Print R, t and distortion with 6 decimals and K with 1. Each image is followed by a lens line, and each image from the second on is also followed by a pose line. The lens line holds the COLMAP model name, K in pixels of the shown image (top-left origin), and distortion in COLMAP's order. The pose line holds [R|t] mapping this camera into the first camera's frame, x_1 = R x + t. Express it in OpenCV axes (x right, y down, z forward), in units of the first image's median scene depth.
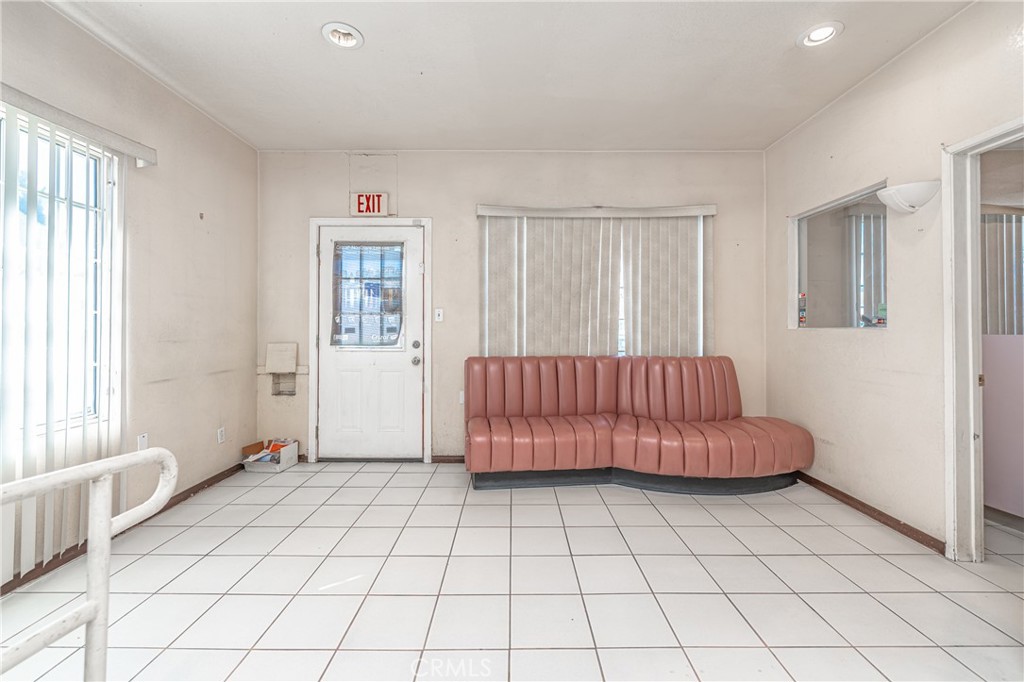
lens RADIAL K [[412.1, 0, 510.2], [0, 412.1, 328.2], [0, 0, 1]] dist [-0.000539, -0.000055]
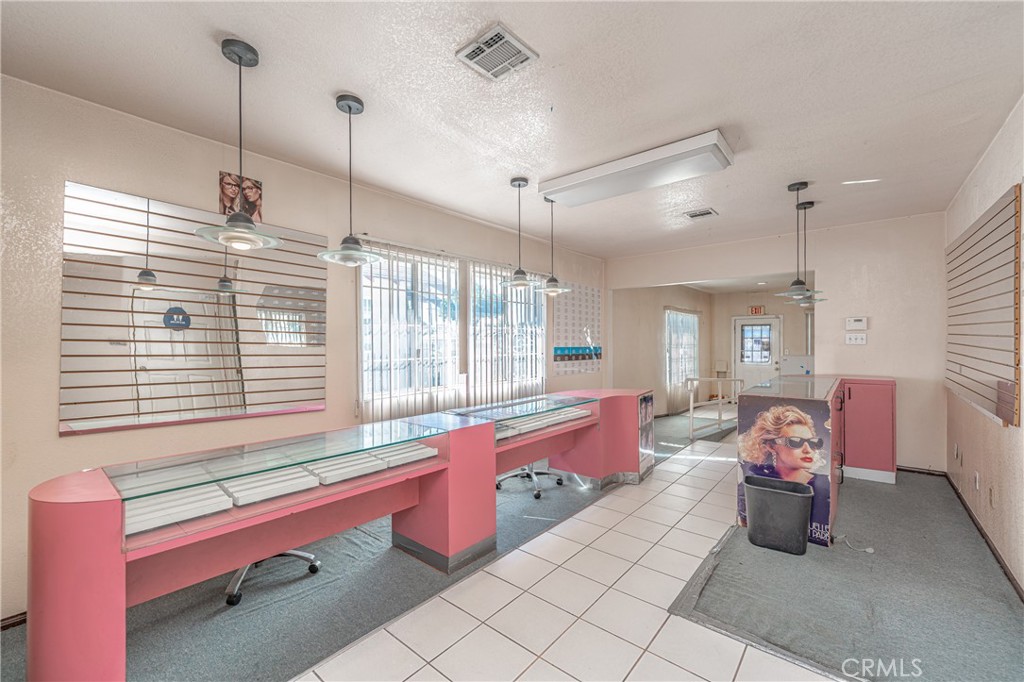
lens RADIAL K [[410.8, 0, 500.1], [0, 410.8, 345.1], [0, 0, 1]] dist [-0.000111, -0.000040]
pose [[0.754225, -0.003066, -0.656609, 0.164040], [0.009426, 0.999937, 0.006158, -0.106927], [0.656548, -0.010833, 0.754206, -2.152136]]
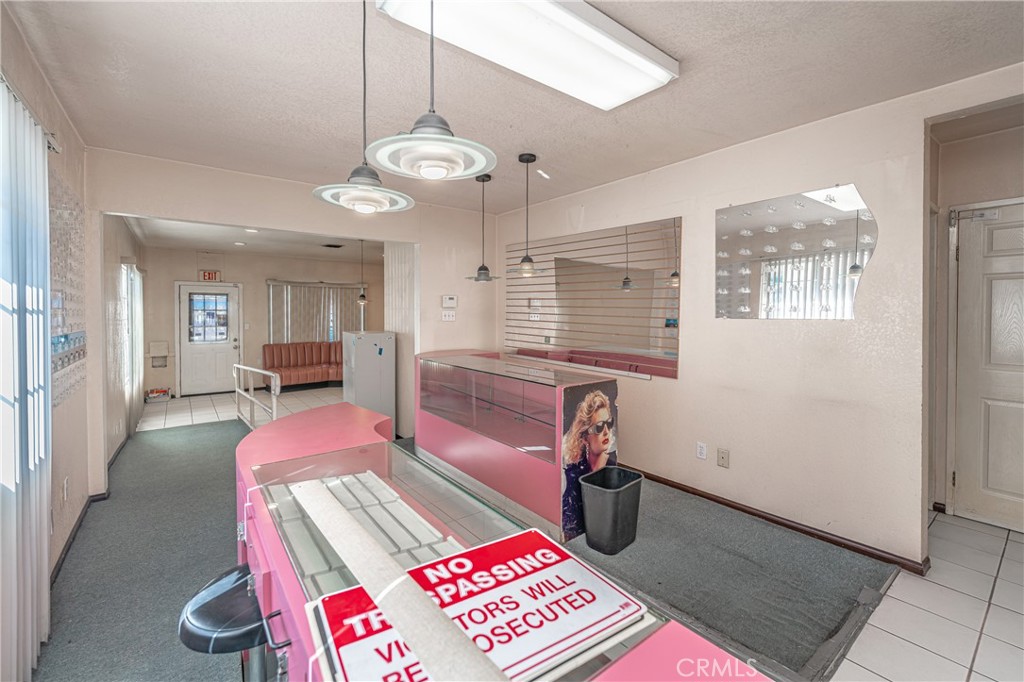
lens RADIAL K [[432.3, 0, 510.0], [0, 432.3, 319.0], [0, 0, 1]] dist [-0.001159, -0.000104]
pose [[0.793388, -0.010791, 0.608621, -0.471799], [-0.002156, 0.999787, 0.020536, -0.124938], [-0.608713, -0.017605, 0.793195, -1.764335]]
